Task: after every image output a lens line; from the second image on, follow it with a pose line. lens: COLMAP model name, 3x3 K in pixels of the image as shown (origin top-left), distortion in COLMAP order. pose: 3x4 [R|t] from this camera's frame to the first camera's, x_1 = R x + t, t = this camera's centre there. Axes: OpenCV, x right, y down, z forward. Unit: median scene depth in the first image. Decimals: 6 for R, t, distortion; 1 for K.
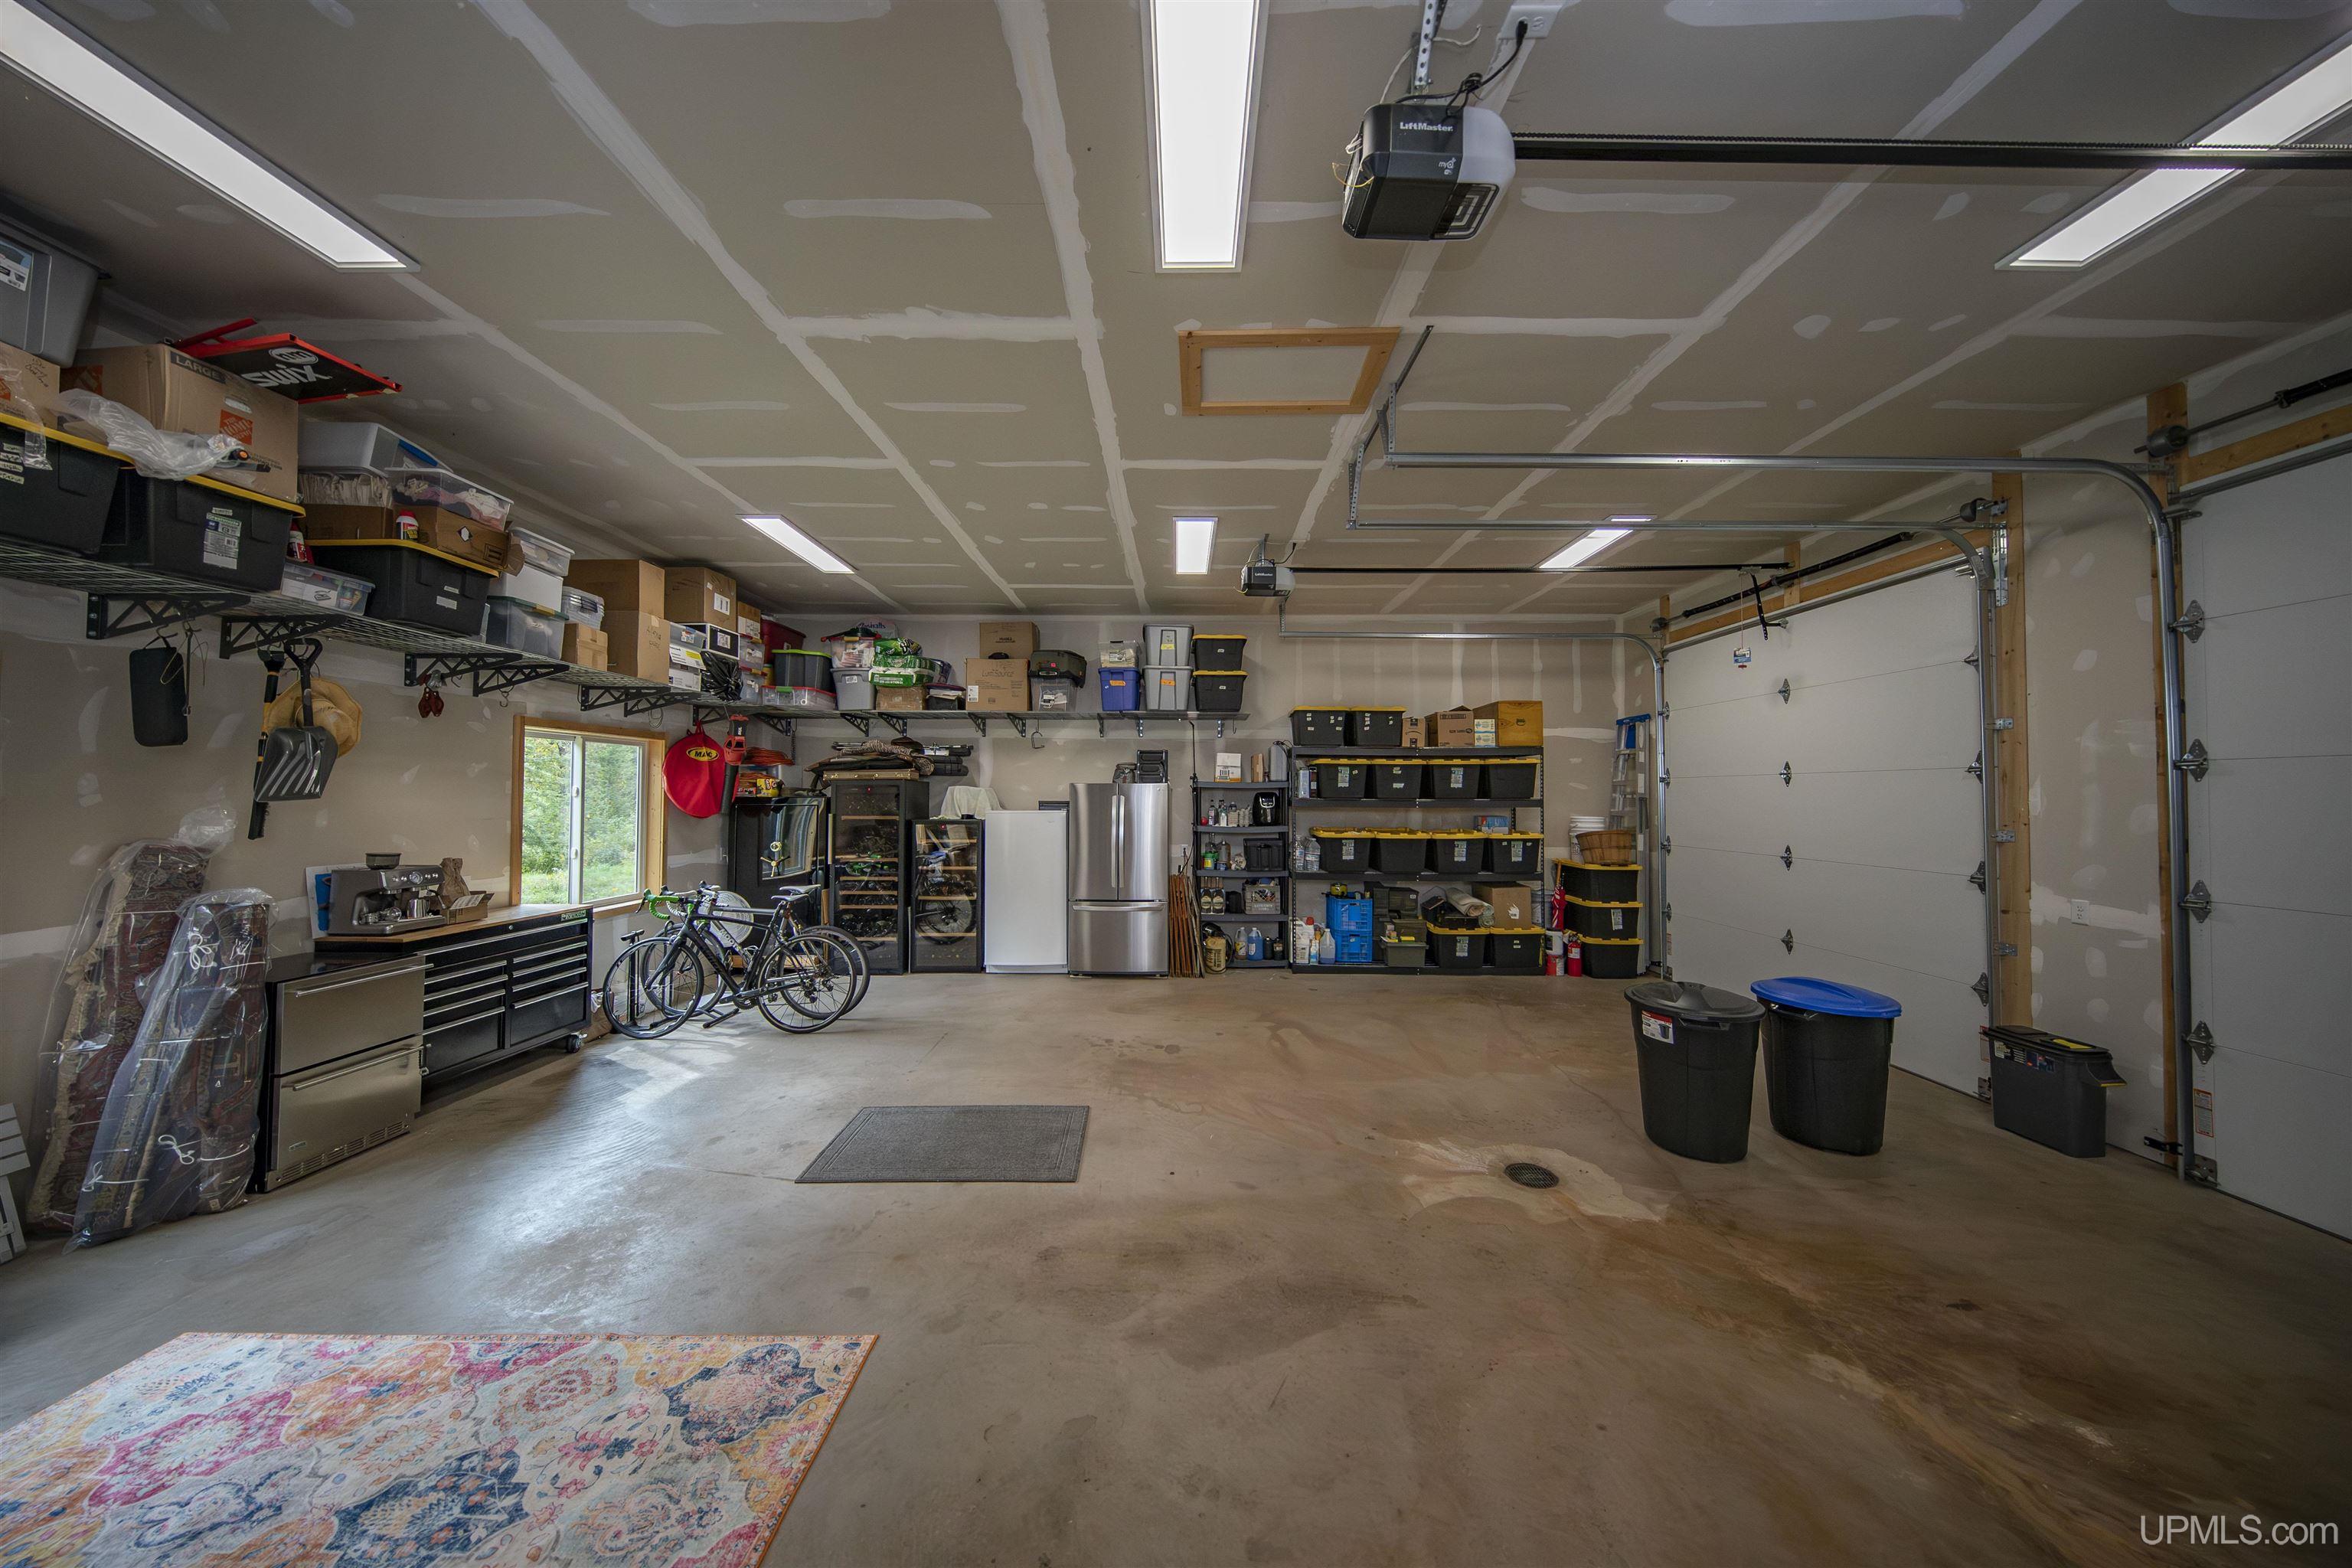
lens RADIAL K [[739.5, 0, 1177.3], [0, 739.5, 781.1], [0, 0, 1]] dist [-0.000484, -0.000429]
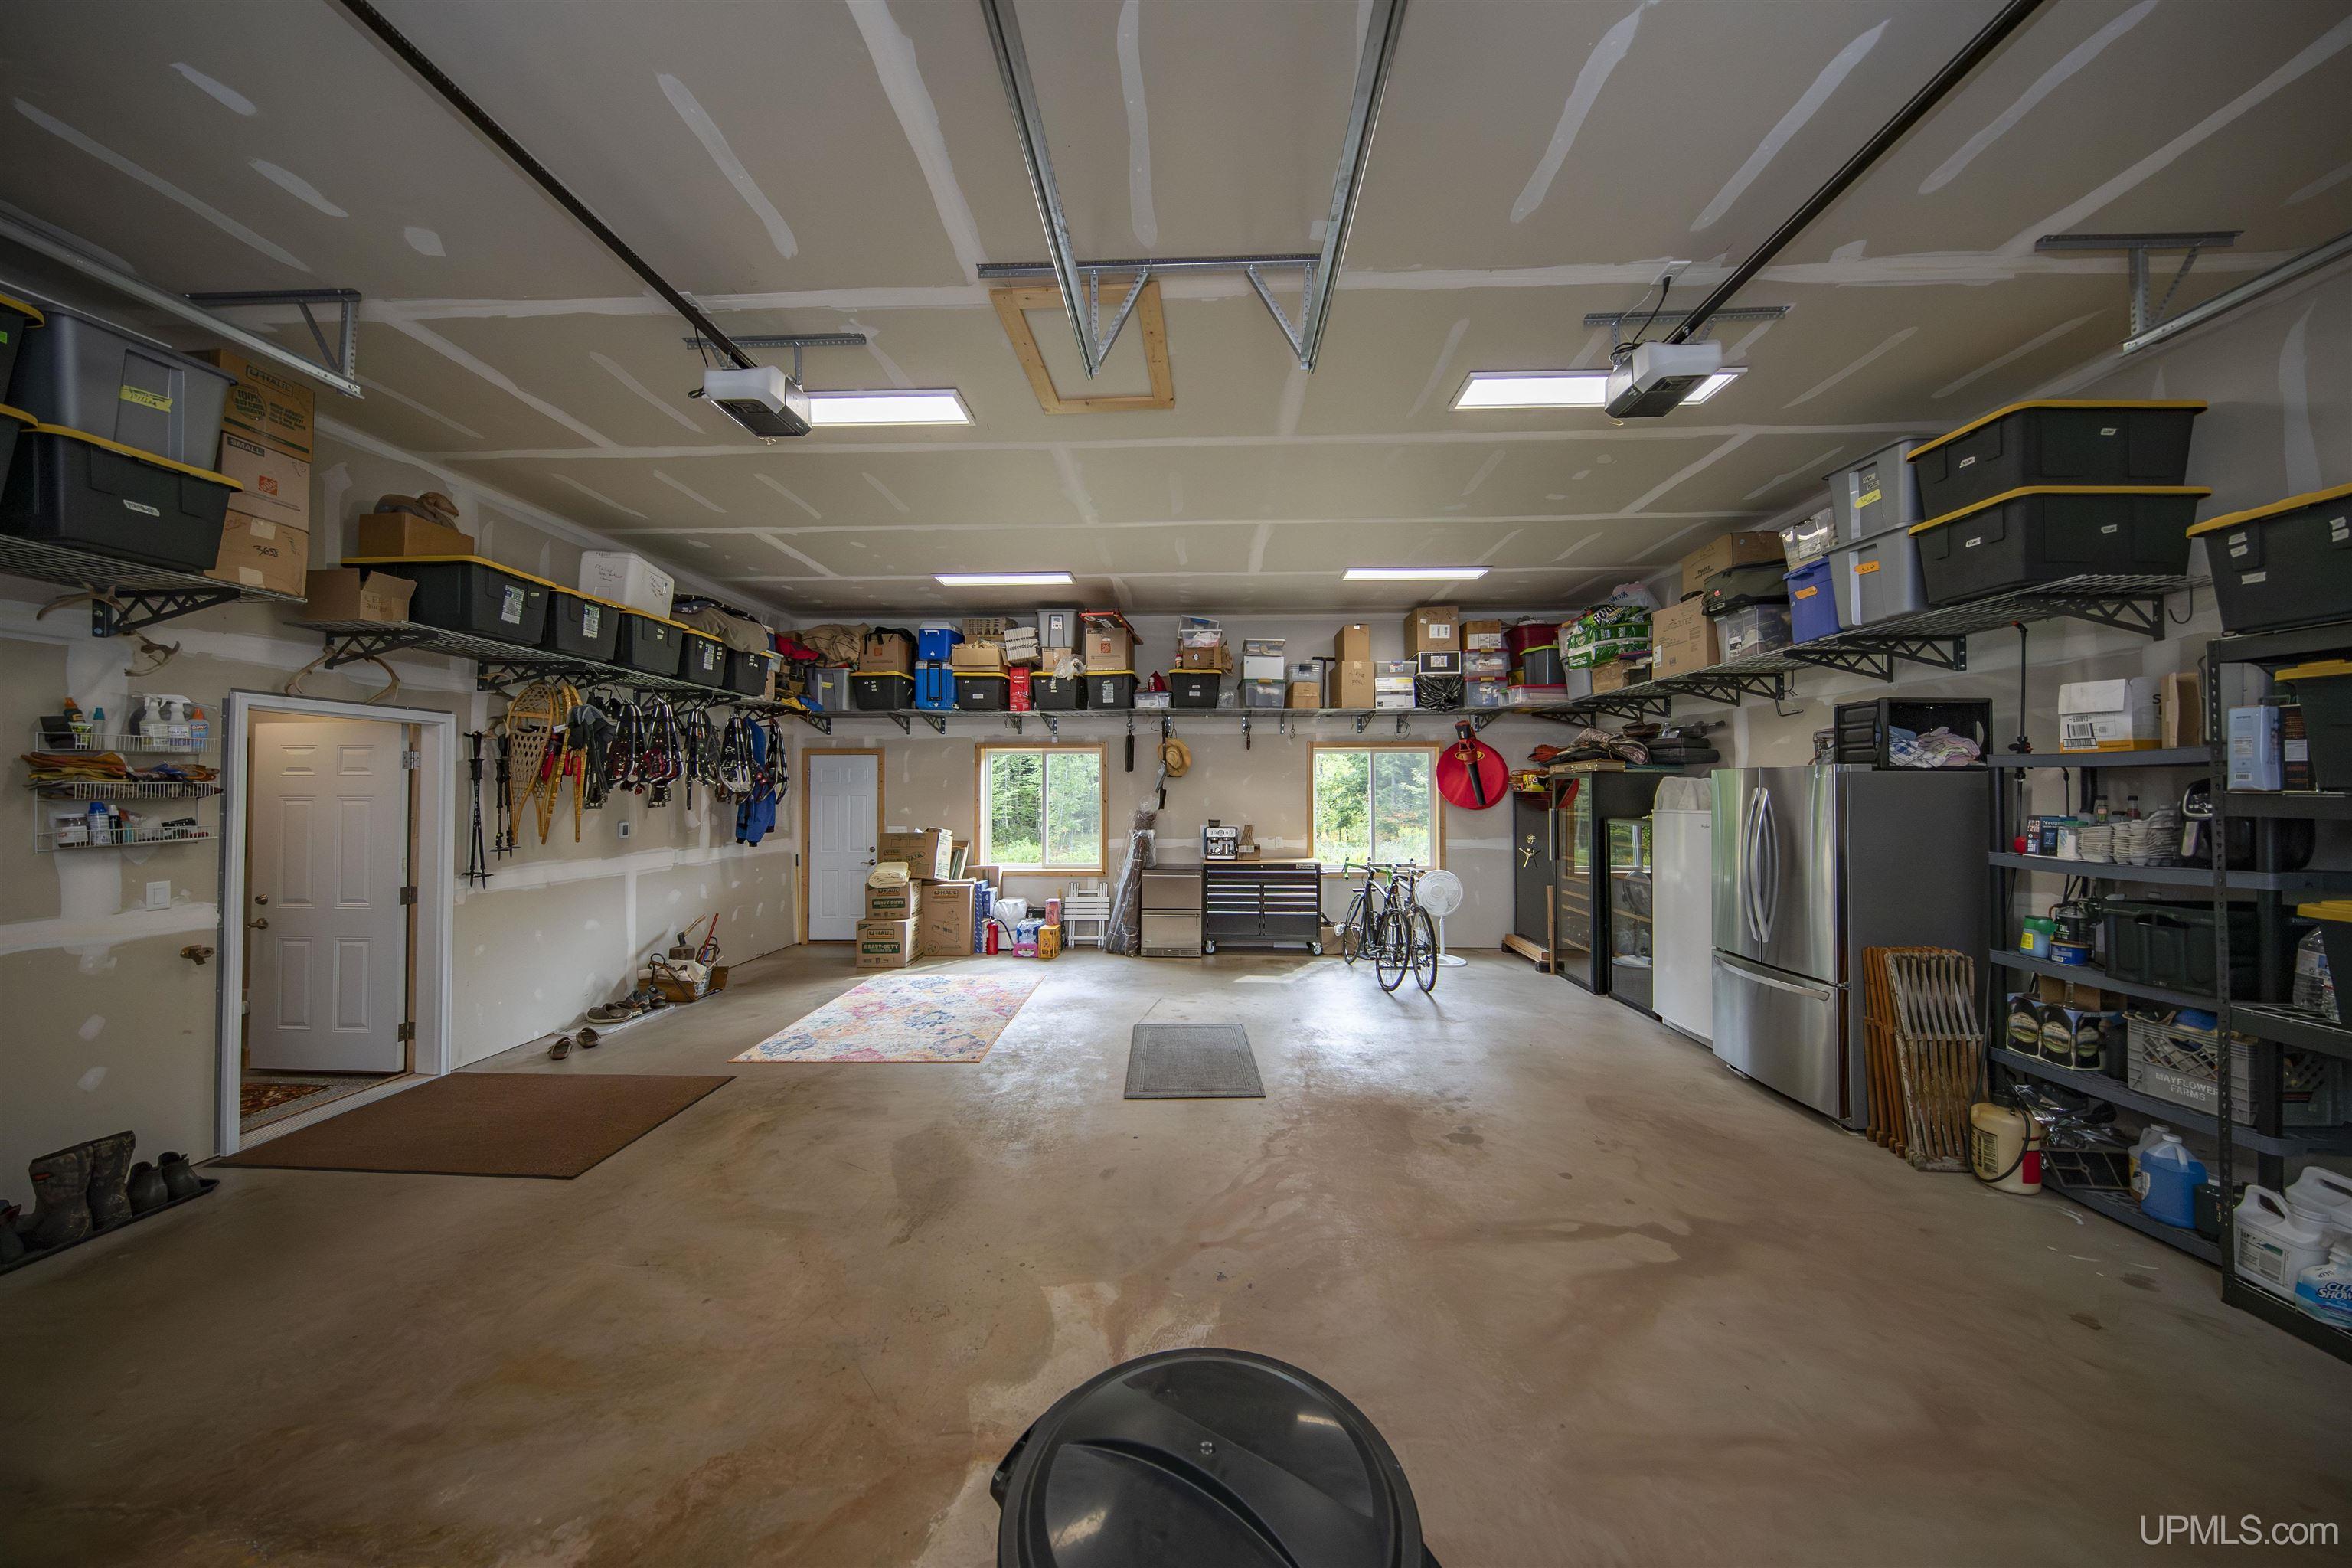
lens RADIAL K [[739.5, 0, 1180.0], [0, 739.5, 782.0], [0, 0, 1]] dist [-0.000484, -0.000429]
pose [[-0.030715, -0.016314, -0.999395, 0.602592], [0.021324, 0.999629, -0.016973, 0.017418], [0.999301, -0.021833, -0.030356, 0.618246]]
